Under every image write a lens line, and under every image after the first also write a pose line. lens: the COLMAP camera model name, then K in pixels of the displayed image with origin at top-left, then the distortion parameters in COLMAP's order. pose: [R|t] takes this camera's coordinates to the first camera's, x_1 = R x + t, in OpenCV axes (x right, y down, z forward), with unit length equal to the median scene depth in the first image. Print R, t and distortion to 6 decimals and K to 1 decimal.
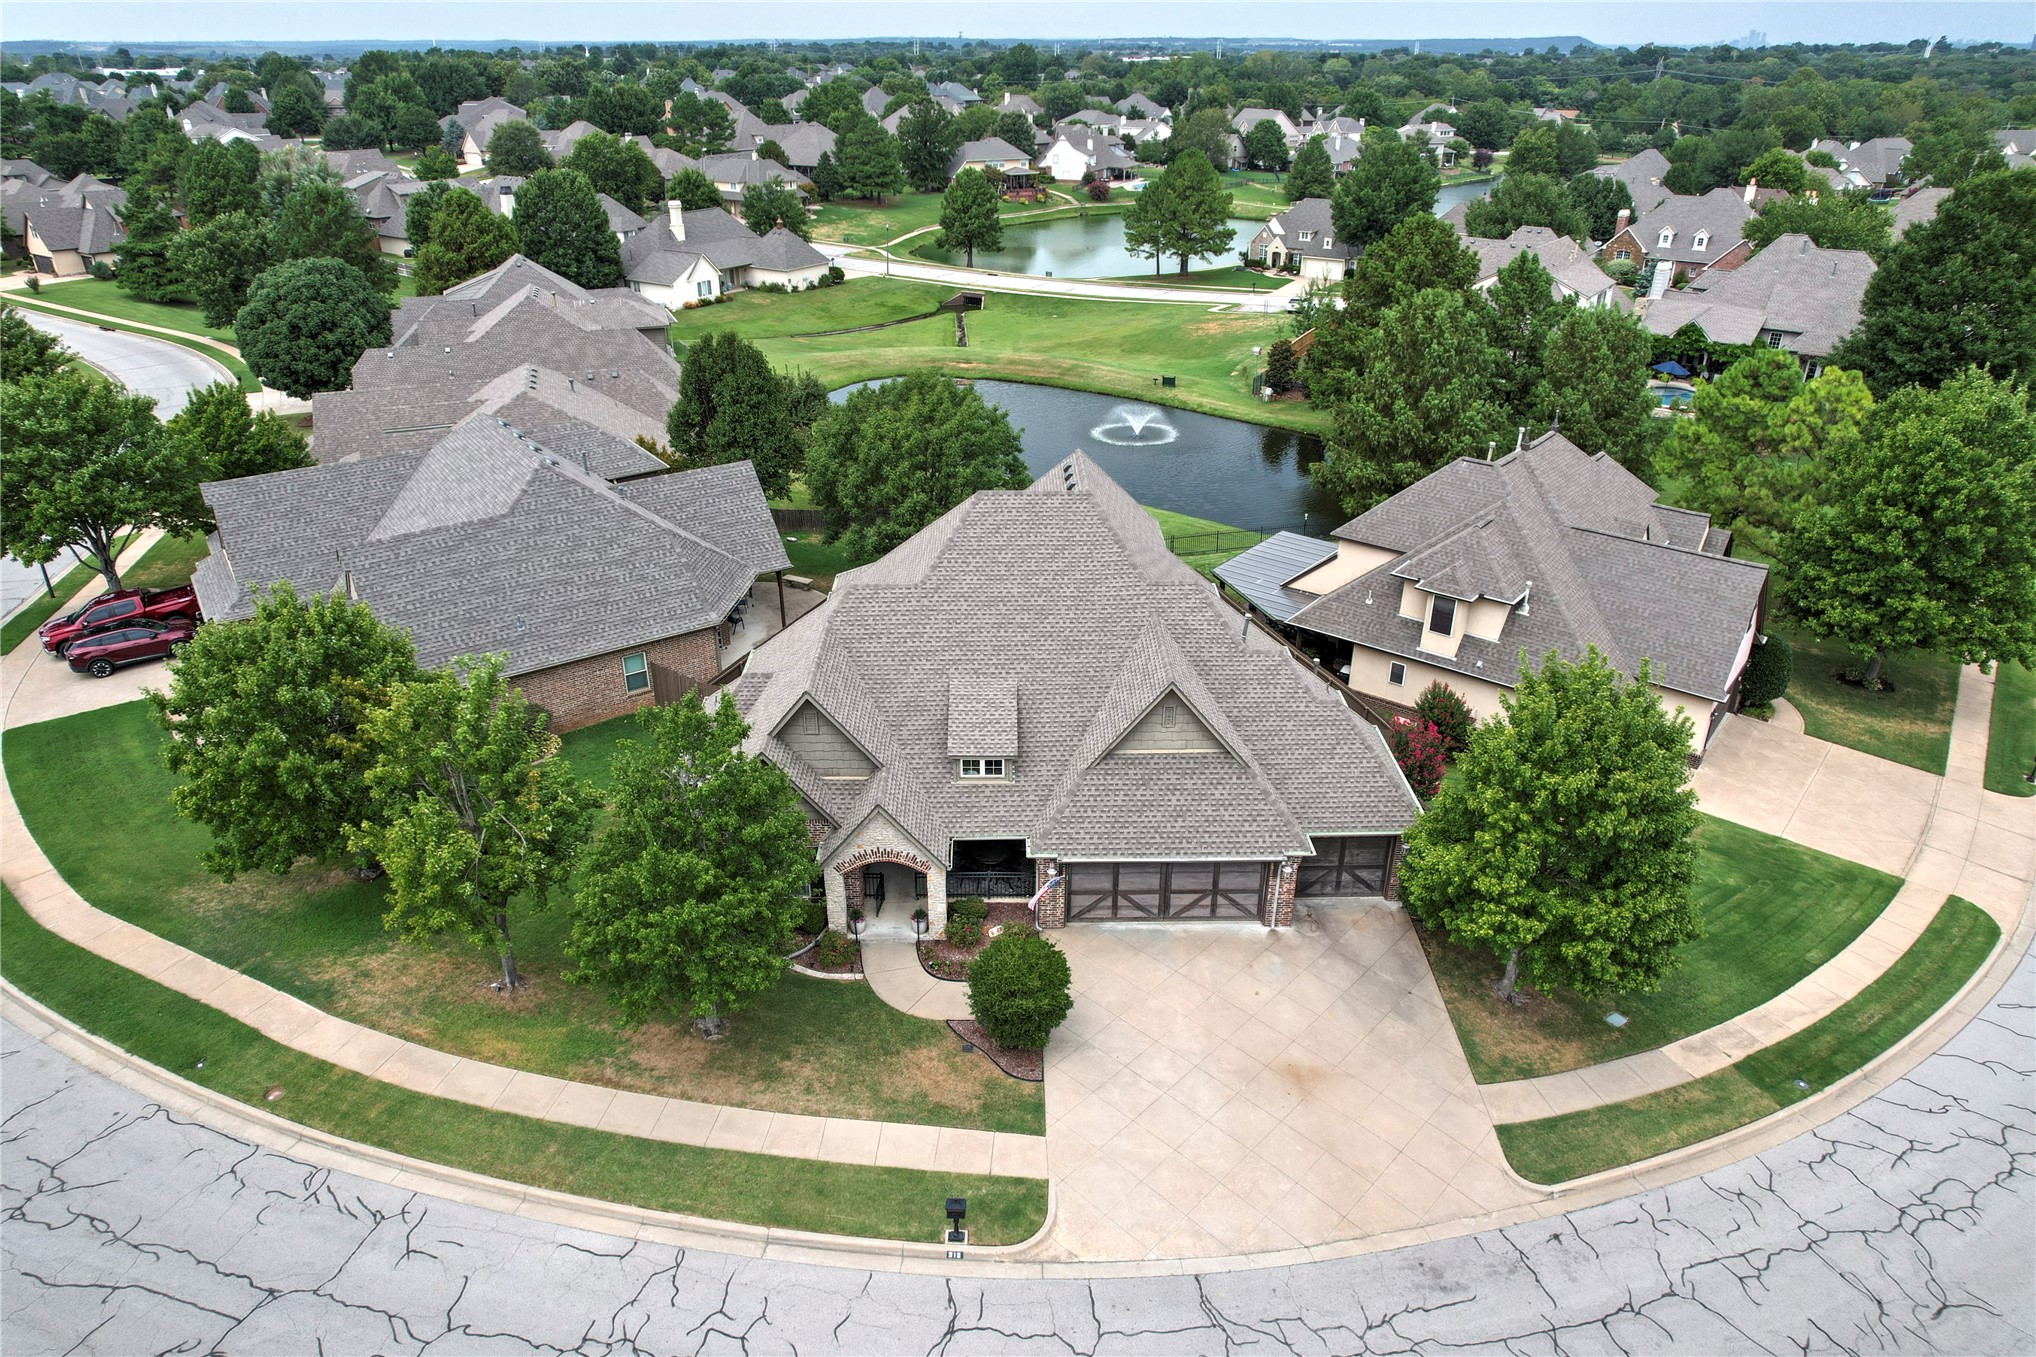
lens RADIAL K [[1329.7, 0, 1018.0], [0, 1329.7, 678.5], [0, 0, 1]] dist [-0.084232, 0.075808]
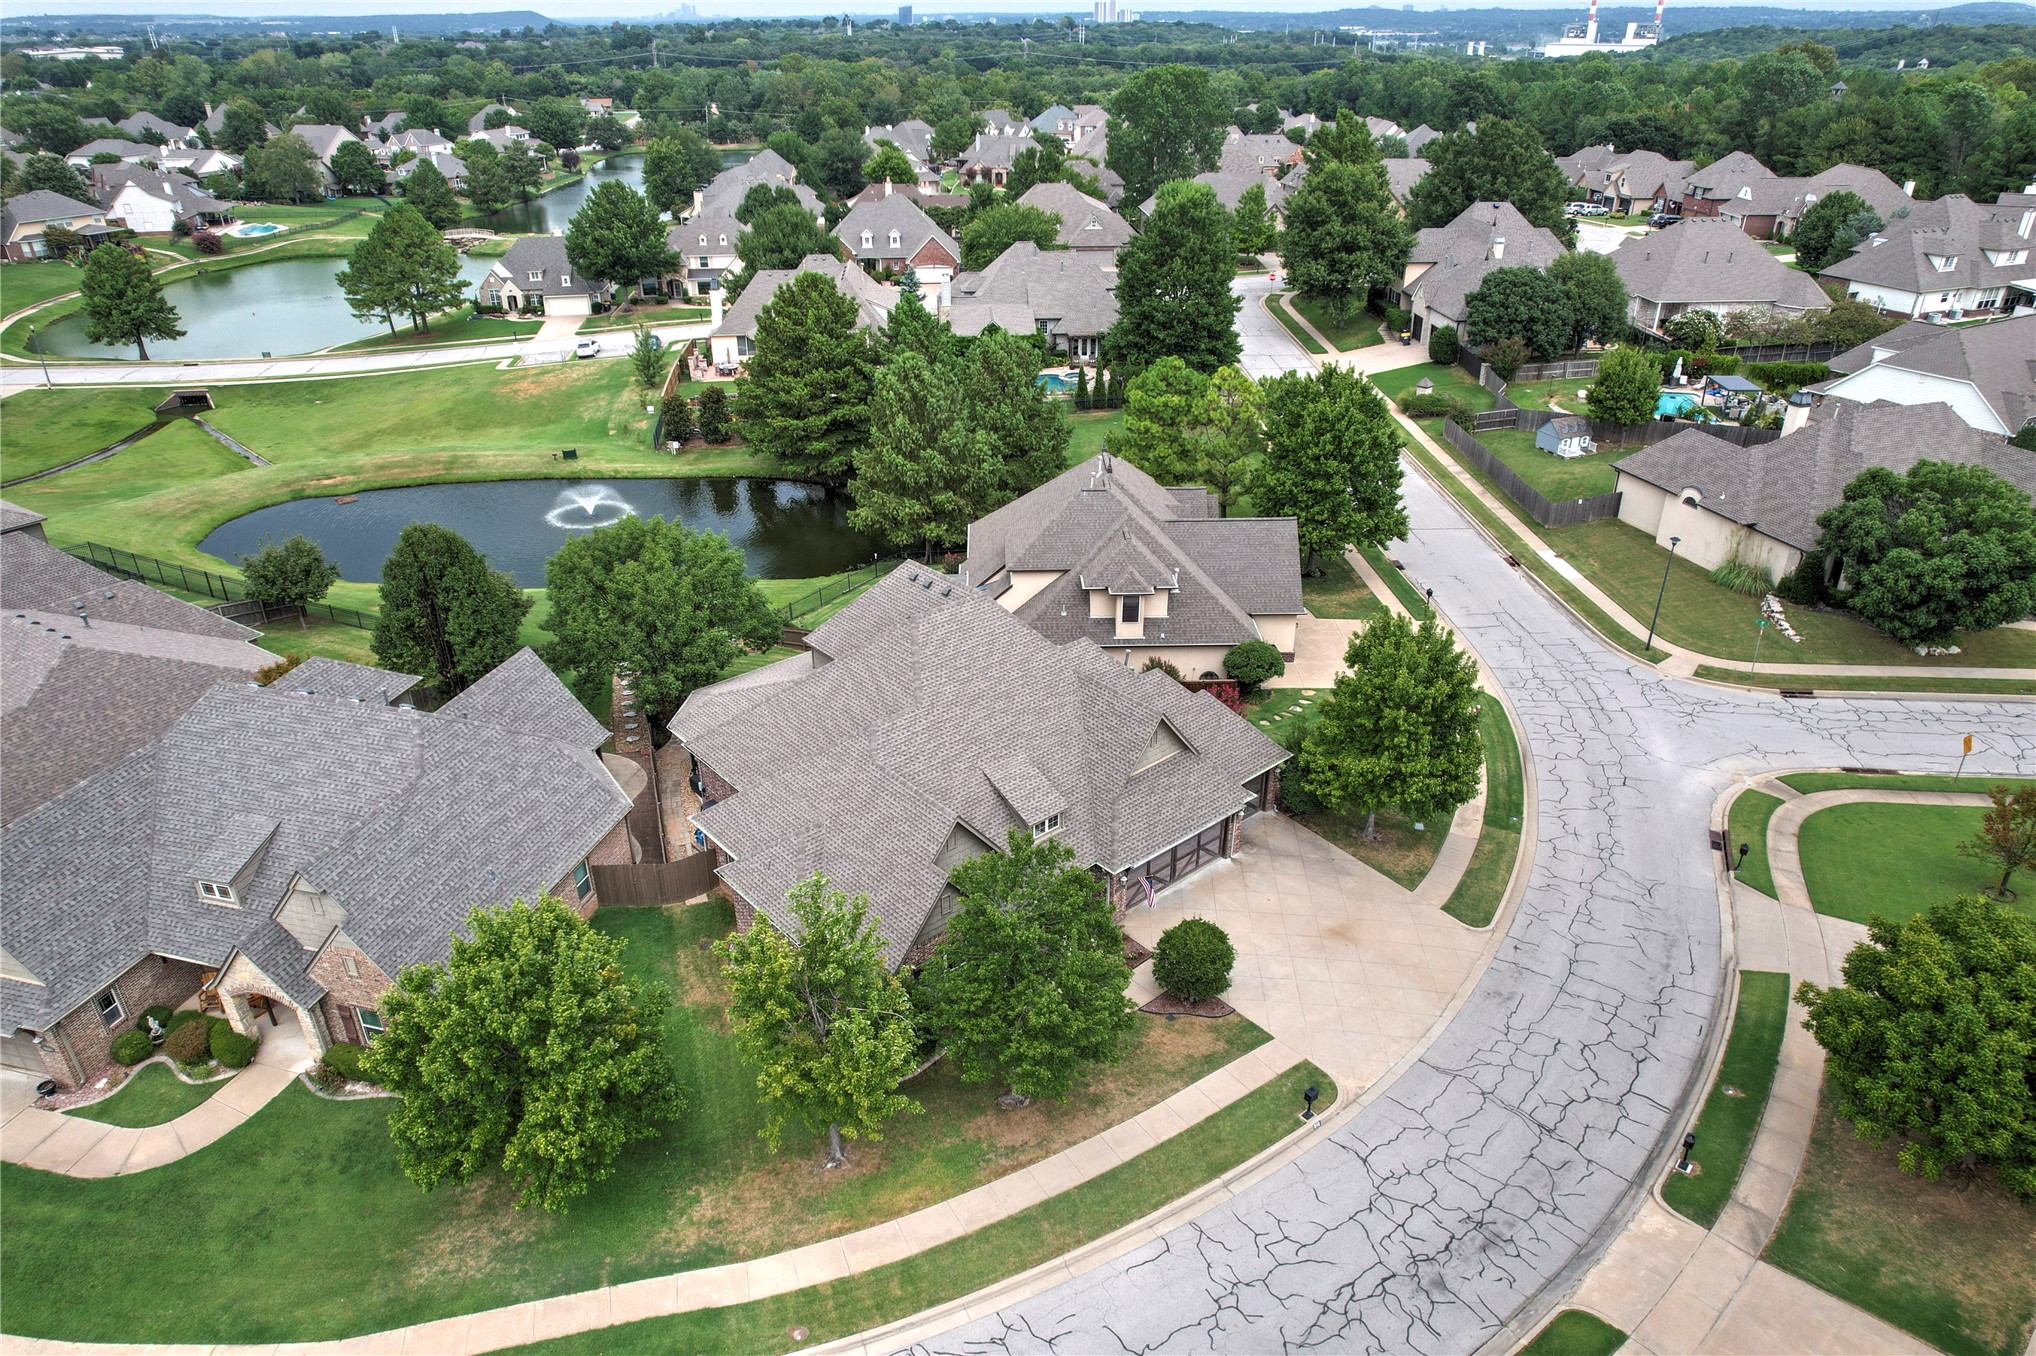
lens RADIAL K [[1329.7, 0, 1018.0], [0, 1329.7, 678.0], [0, 0, 1]] dist [-0.084232, 0.075808]
pose [[0.756391, -0.299792, 0.581376, -0.552187], [0.287056, 0.950766, 0.116802, -0.166194], [-0.587769, 0.078540, 0.805208, -0.013046]]
